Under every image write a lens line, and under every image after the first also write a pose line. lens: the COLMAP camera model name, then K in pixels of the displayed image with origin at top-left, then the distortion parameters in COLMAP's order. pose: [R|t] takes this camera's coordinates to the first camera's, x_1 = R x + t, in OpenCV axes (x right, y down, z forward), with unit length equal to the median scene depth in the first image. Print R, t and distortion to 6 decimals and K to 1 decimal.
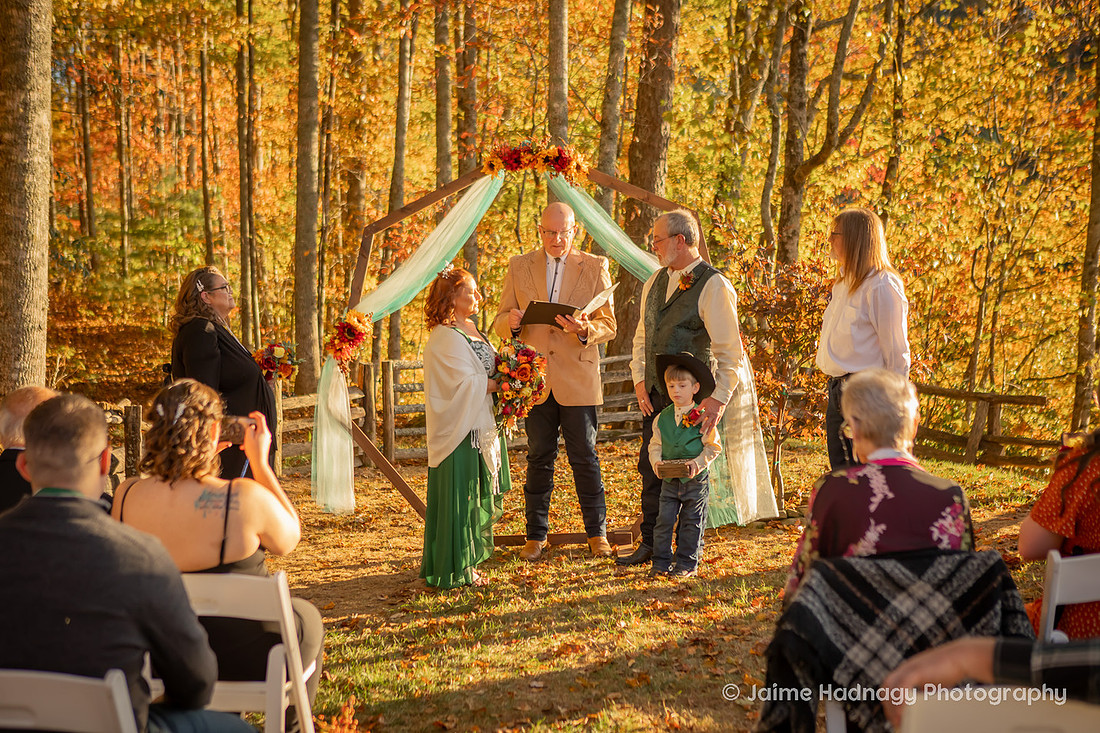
lens RADIAL K [[1736.4, 0, 554.3], [0, 1736.4, 365.8], [0, 0, 1]] dist [0.046162, 0.014184]
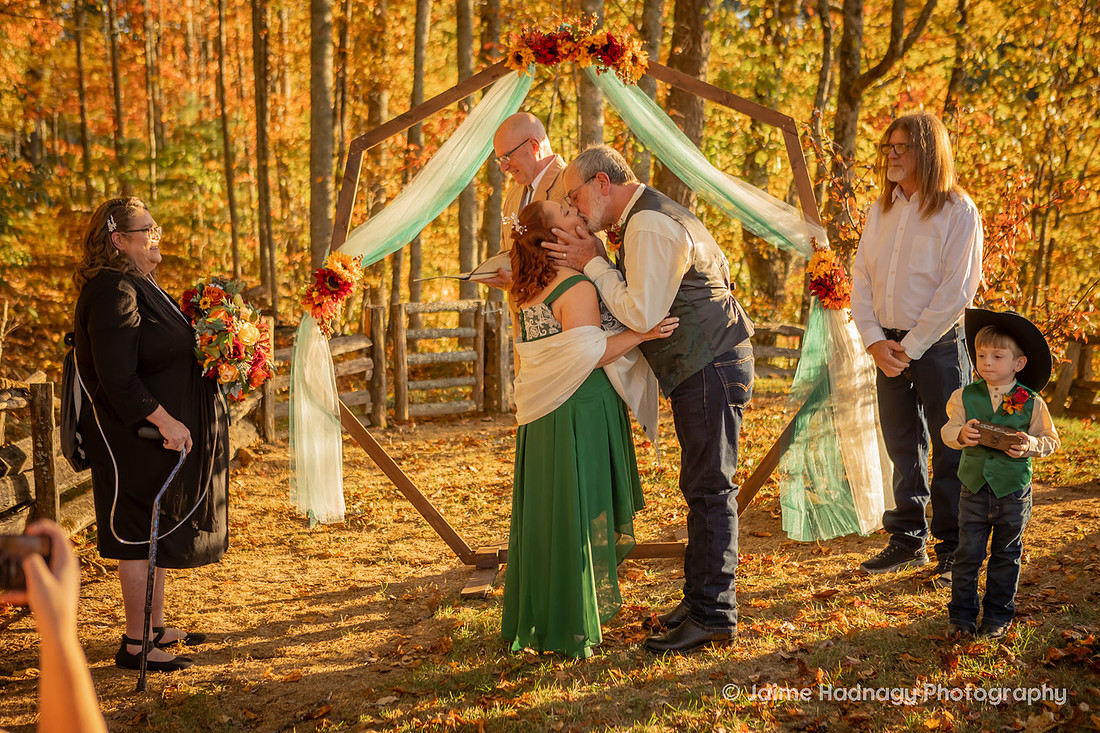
lens RADIAL K [[1579.1, 0, 547.7], [0, 1579.1, 353.3], [0, 0, 1]] dist [0.013059, -0.002200]
pose [[0.999839, -0.004608, -0.017344, -0.006559], [0.005376, 0.998996, 0.044476, -0.009582], [0.017122, -0.044562, 0.998860, 0.165973]]
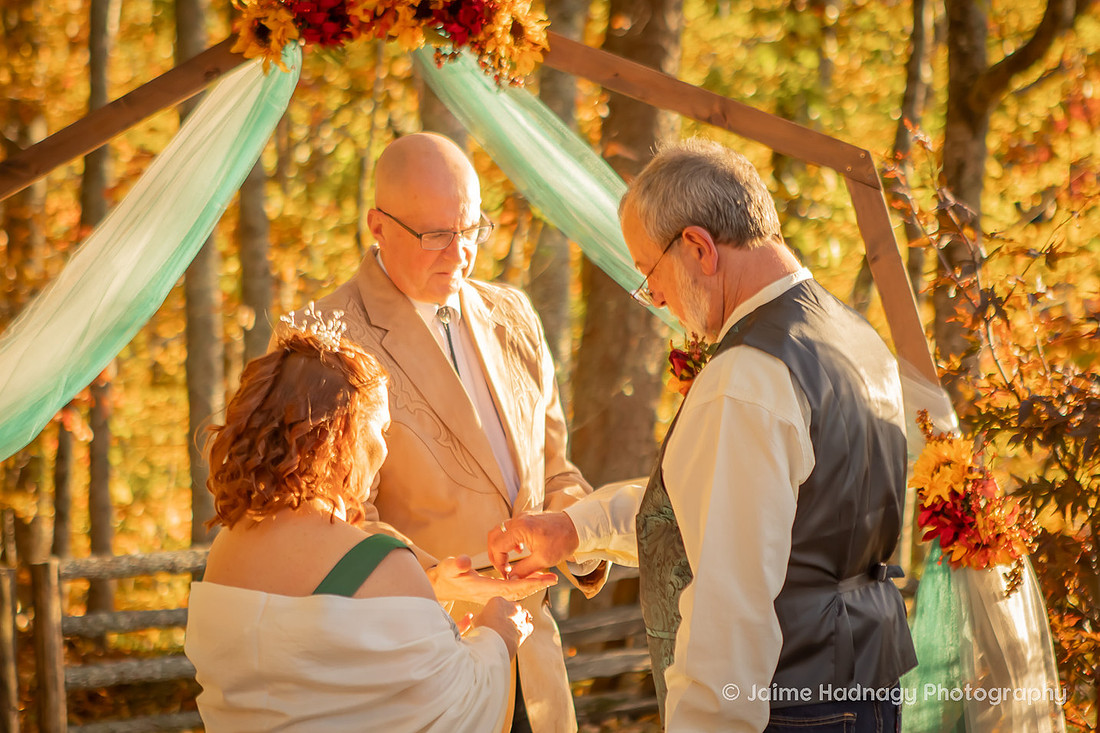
lens RADIAL K [[3038.0, 0, 544.5], [0, 3038.0, 386.1], [0, 0, 1]] dist [0.135691, 0.761716]
pose [[0.998935, -0.030785, 0.034363, -0.001917], [0.031845, 0.999020, -0.030737, -0.013748], [-0.033383, 0.031799, 0.998937, 0.214484]]
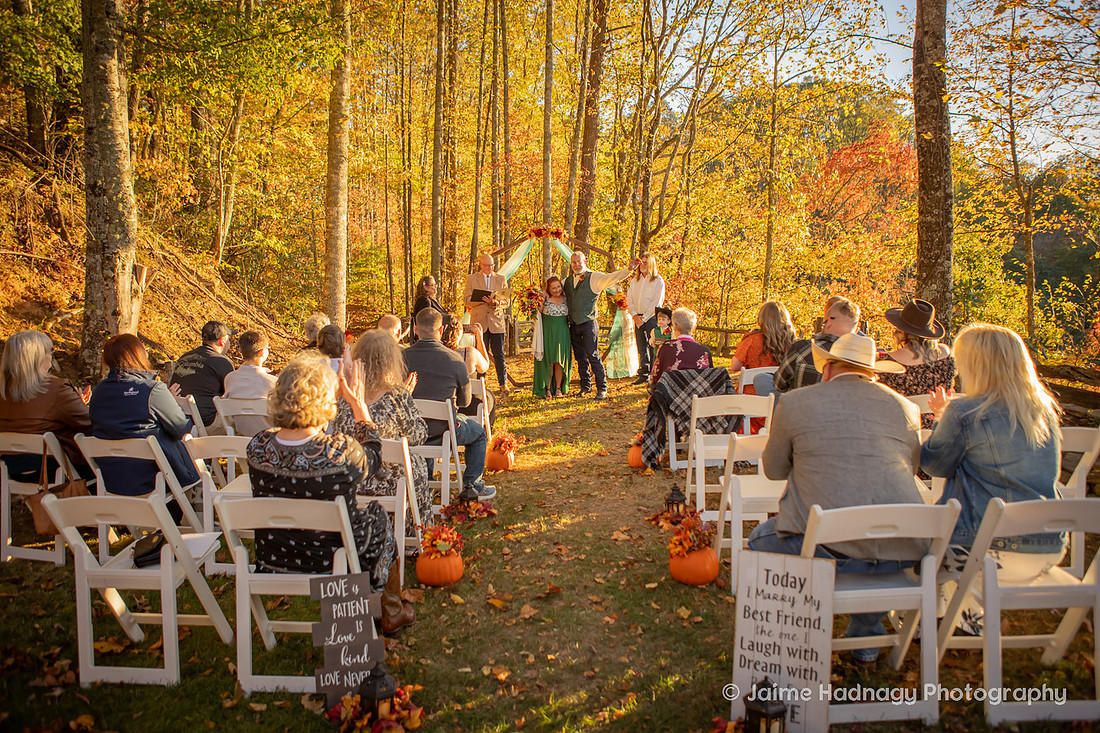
lens RADIAL K [[795.7, 0, 550.0], [0, 795.7, 366.5], [0, 0, 1]] dist [-0.084797, 0.065433]
pose [[0.999660, -0.007229, 0.025060, -0.019802], [0.005911, 0.998615, 0.052279, 0.007785], [-0.025403, -0.052113, 0.998318, -0.086956]]
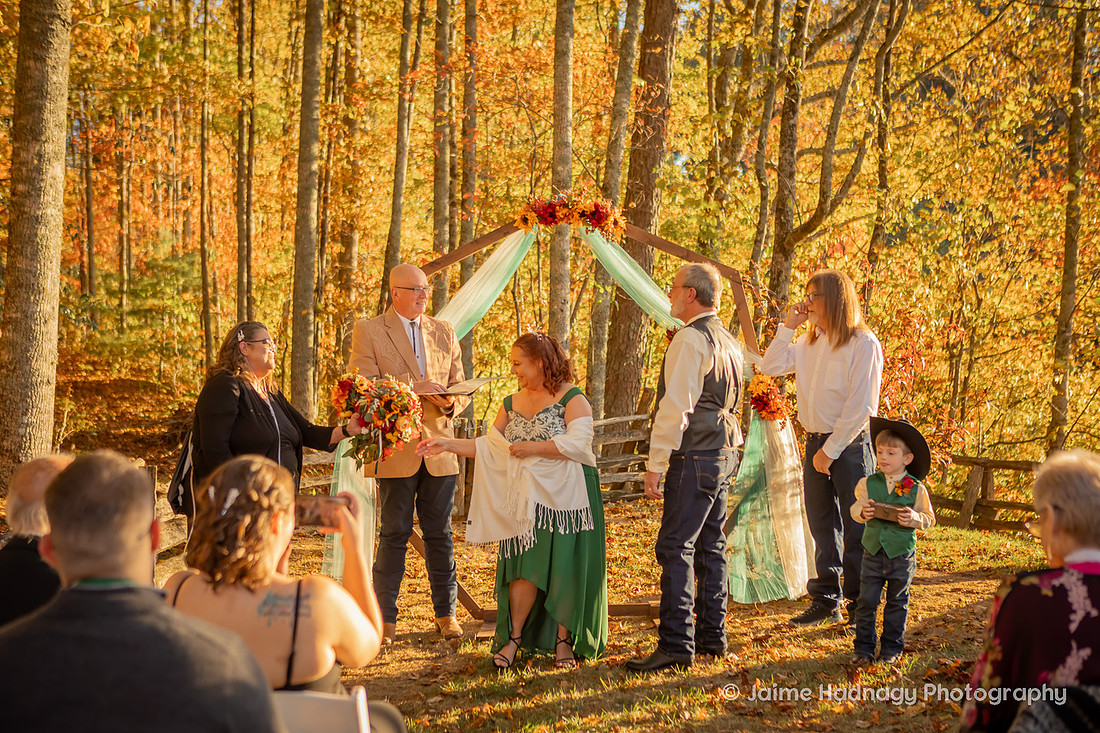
lens RADIAL K [[1594.9, 0, 530.7], [0, 1594.9, 364.5], [0, 0, 1]] dist [-0.005169, -0.027396]
pose [[0.999833, 0.012604, 0.013268, -0.023197], [-0.012126, 0.999296, -0.035513, -0.002064], [-0.013706, 0.035347, 0.999281, 0.064402]]
